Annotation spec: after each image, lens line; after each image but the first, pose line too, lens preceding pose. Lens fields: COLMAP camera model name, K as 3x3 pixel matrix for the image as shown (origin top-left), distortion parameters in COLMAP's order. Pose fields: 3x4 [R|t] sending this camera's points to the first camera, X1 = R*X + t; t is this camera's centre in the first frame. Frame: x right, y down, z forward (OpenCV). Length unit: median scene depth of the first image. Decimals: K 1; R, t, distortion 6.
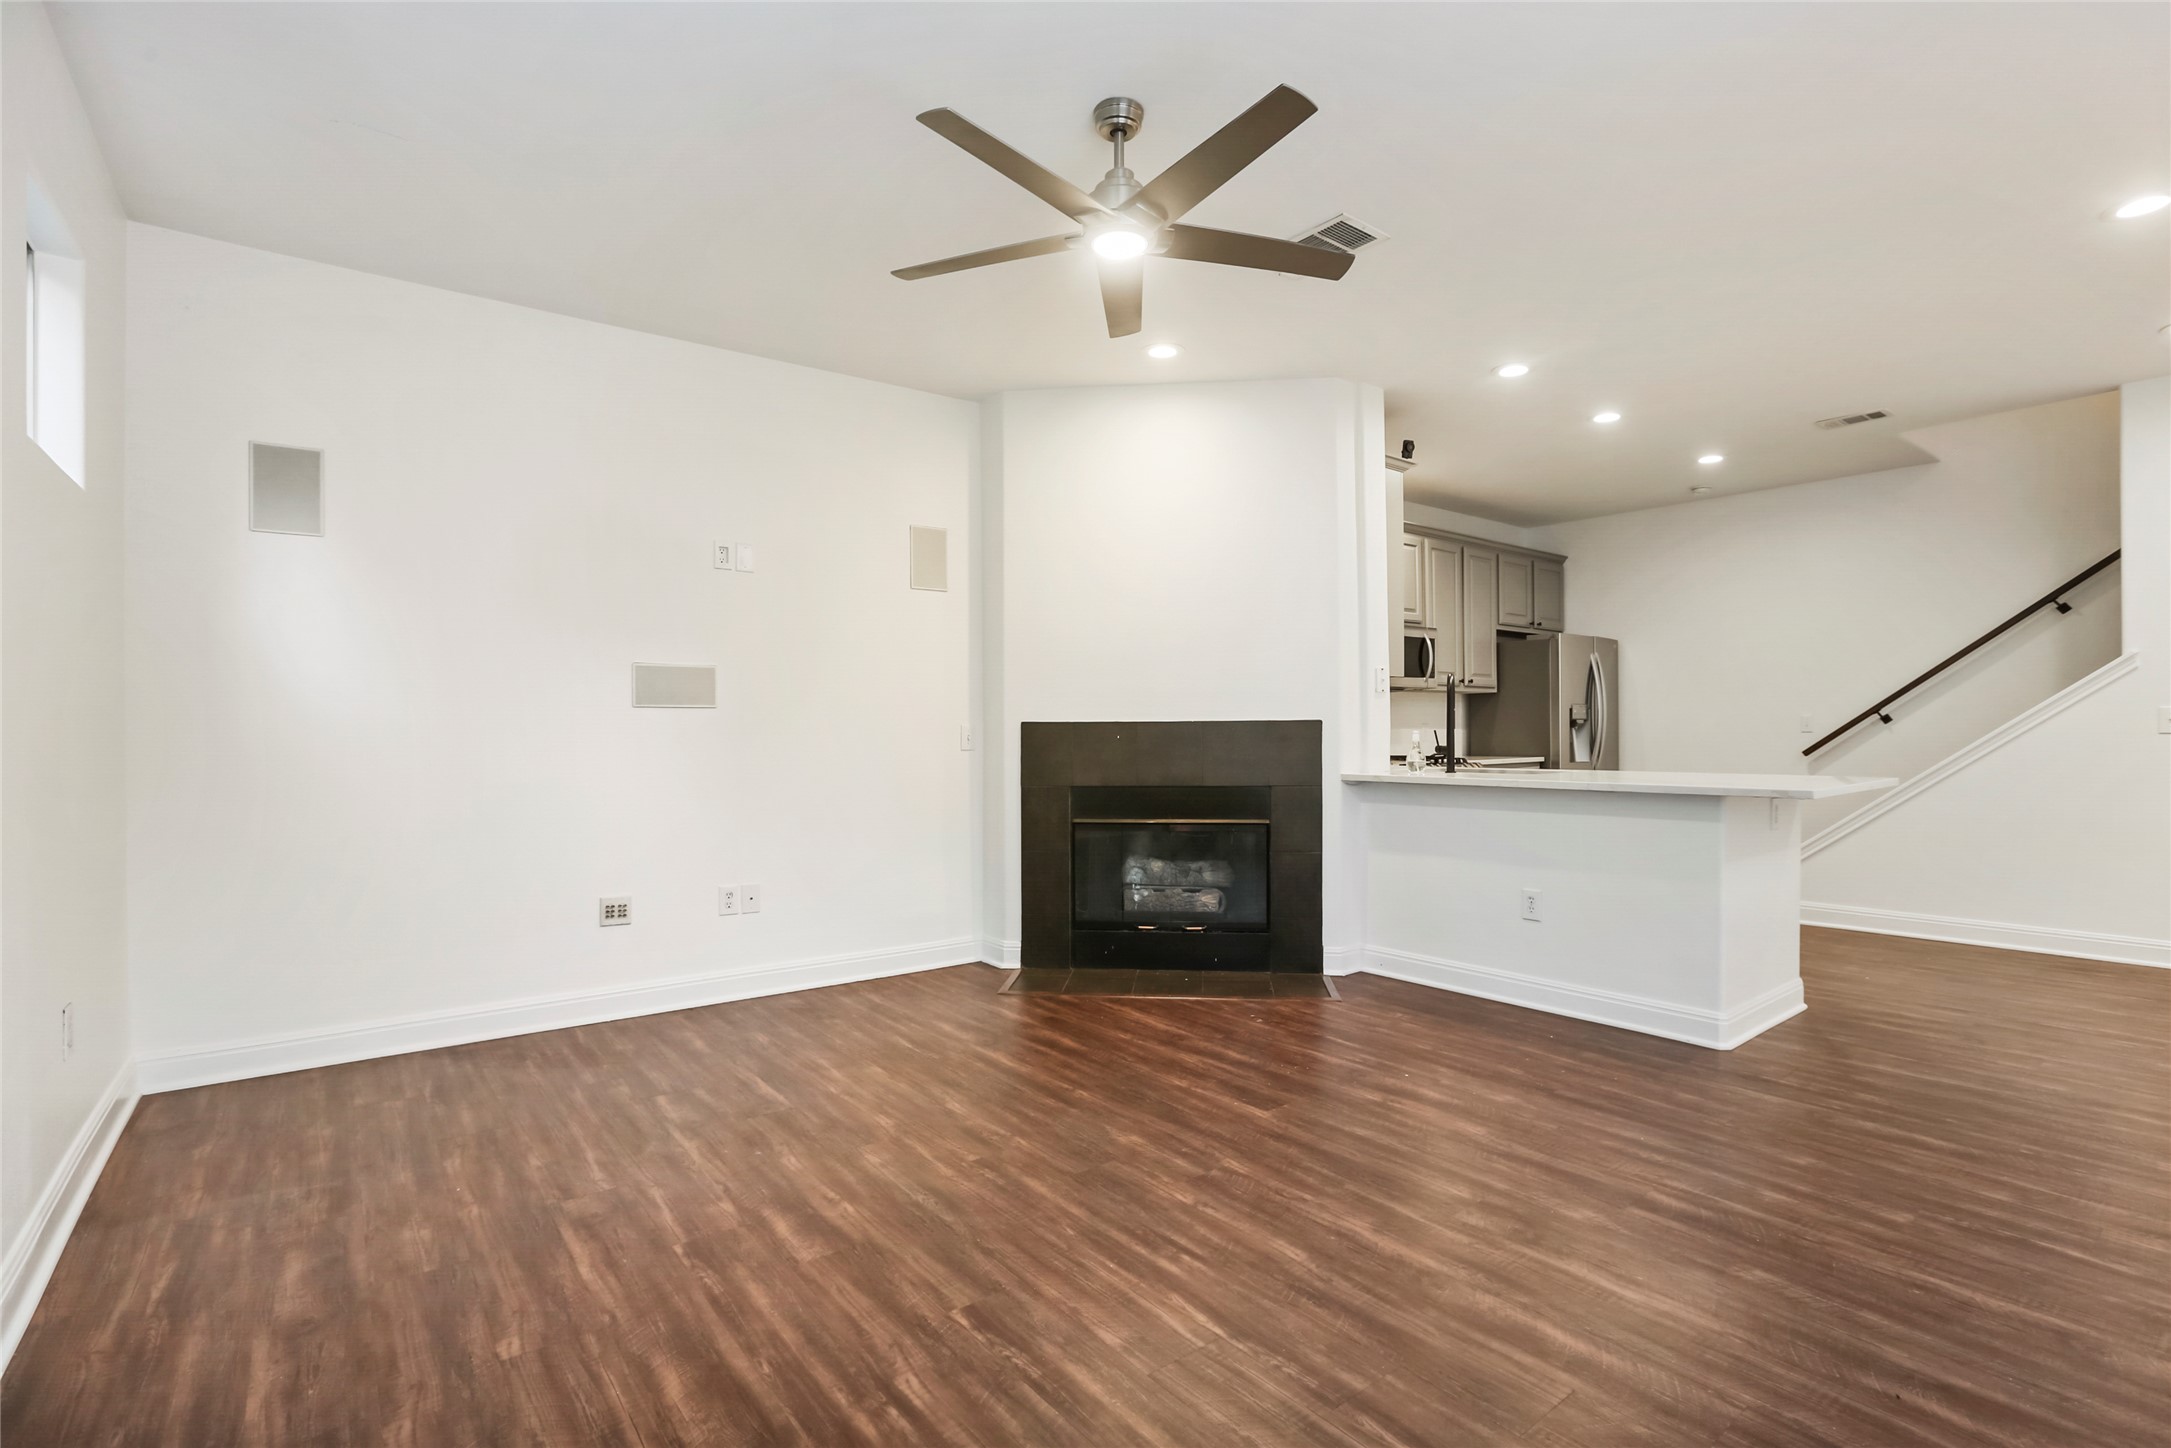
lens RADIAL K [[1012.1, 0, 1072.7], [0, 1012.1, 724.4], [0, 0, 1]] dist [-0.031451, 0.012713]
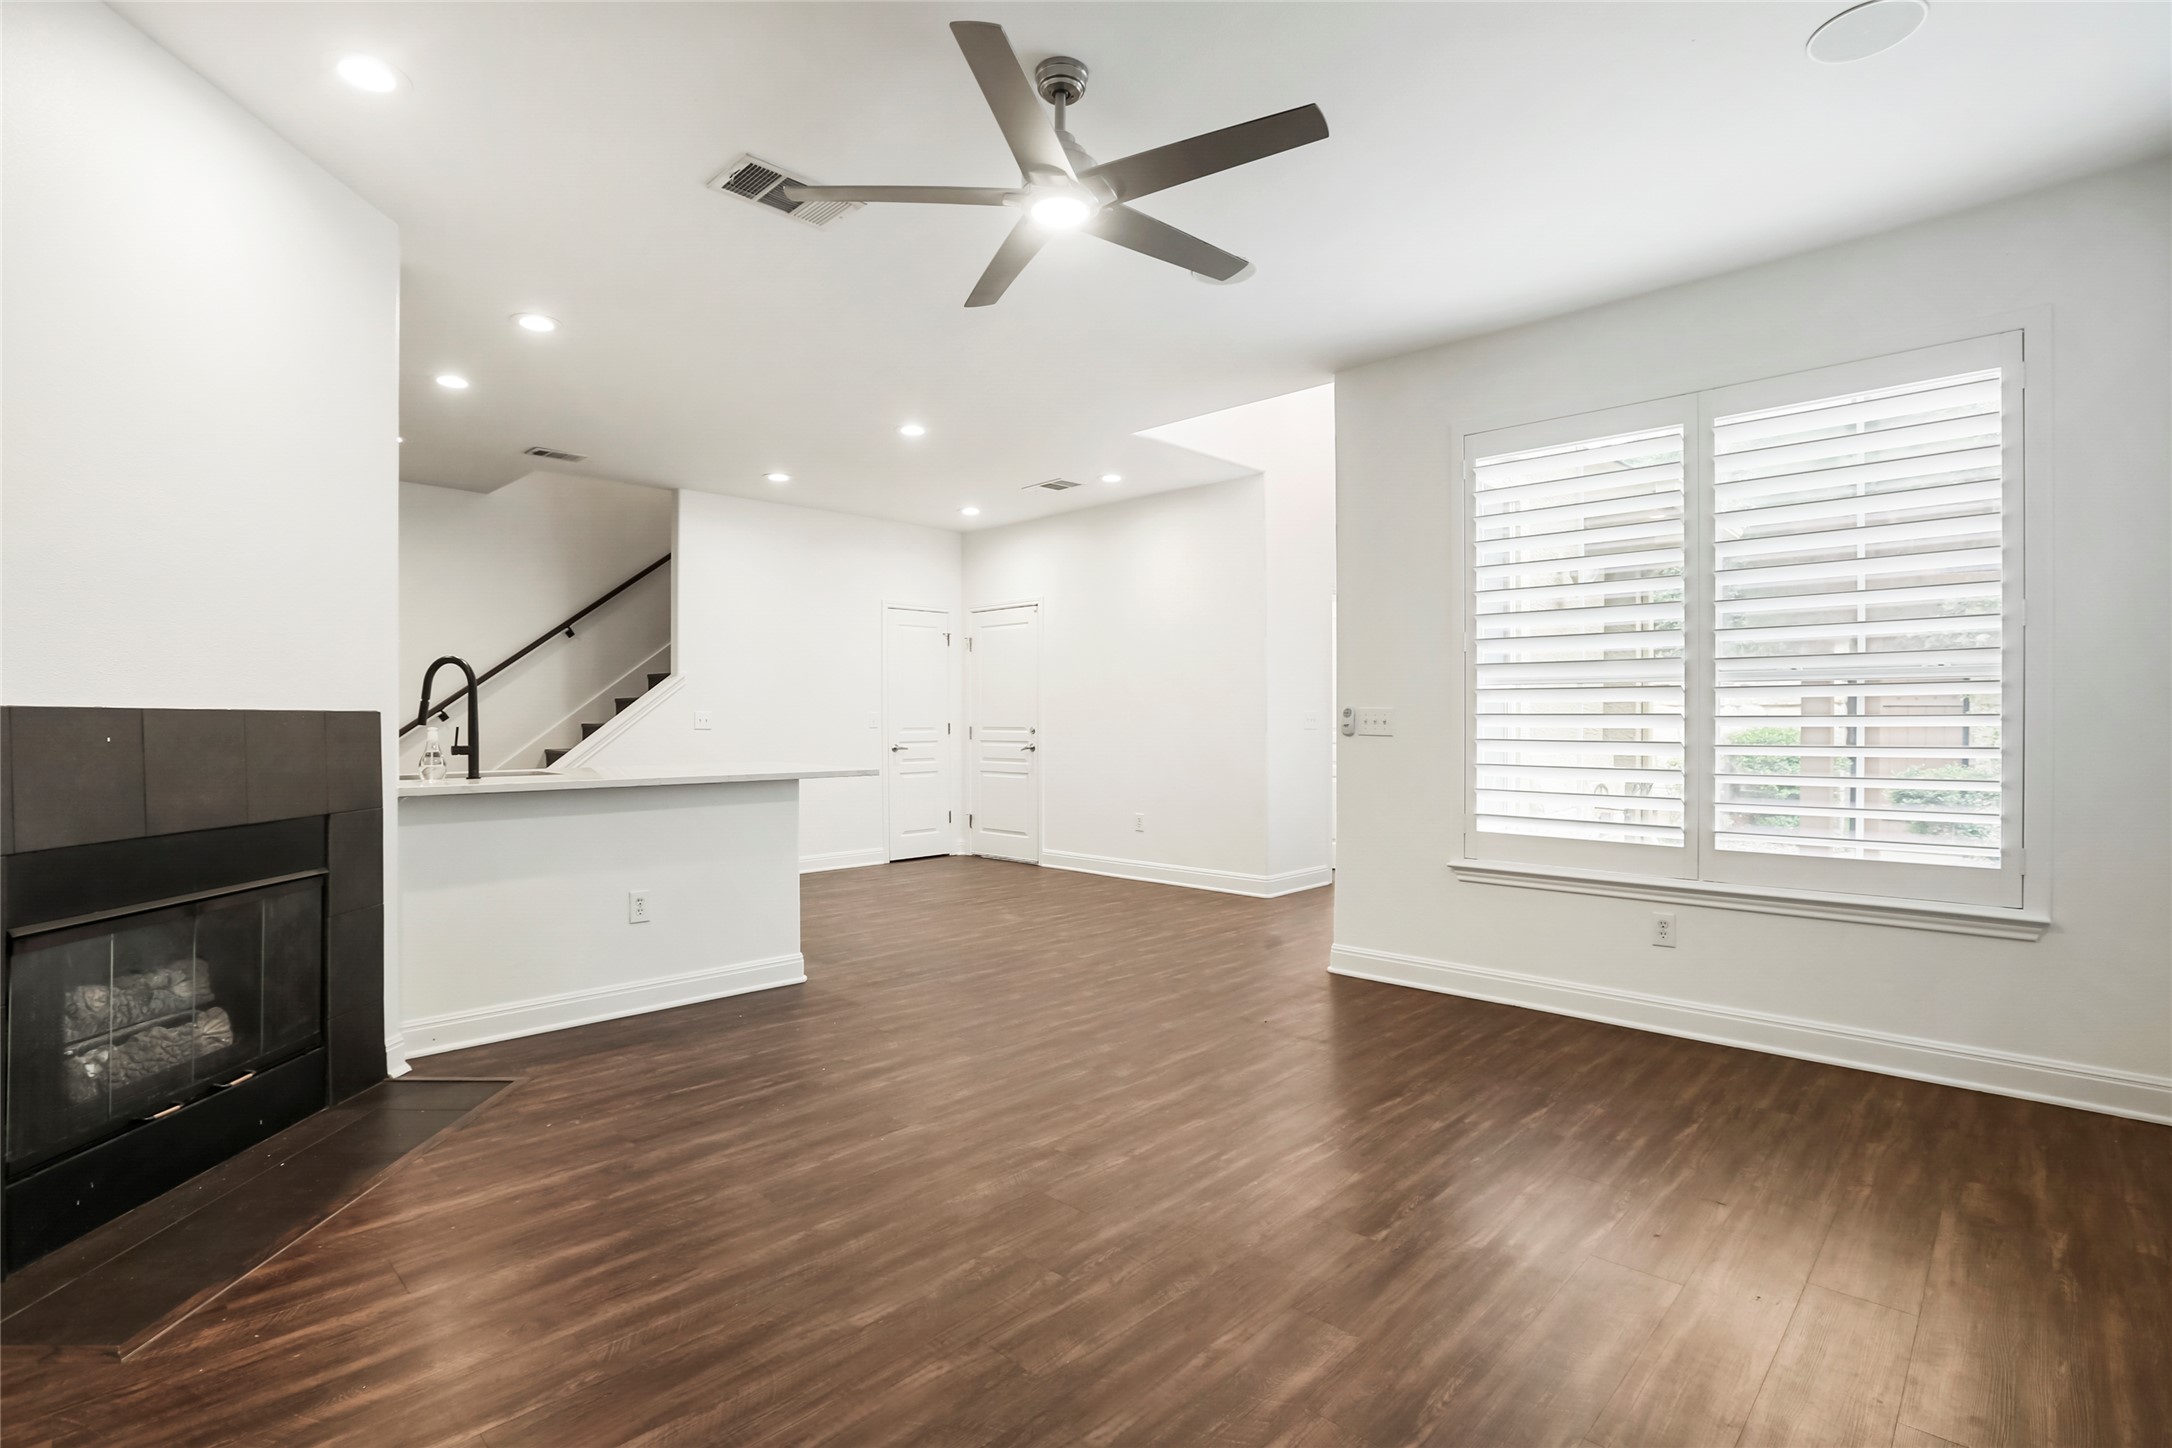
lens RADIAL K [[1012.6, 0, 1101.4], [0, 1012.6, 719.4], [0, 0, 1]] dist [-0.031451, 0.012713]
pose [[-0.157442, 0.009890, 0.987479, -0.682467], [-0.009004, 0.999894, -0.011450, 0.007047], [-0.987487, -0.010694, -0.157336, 0.849580]]
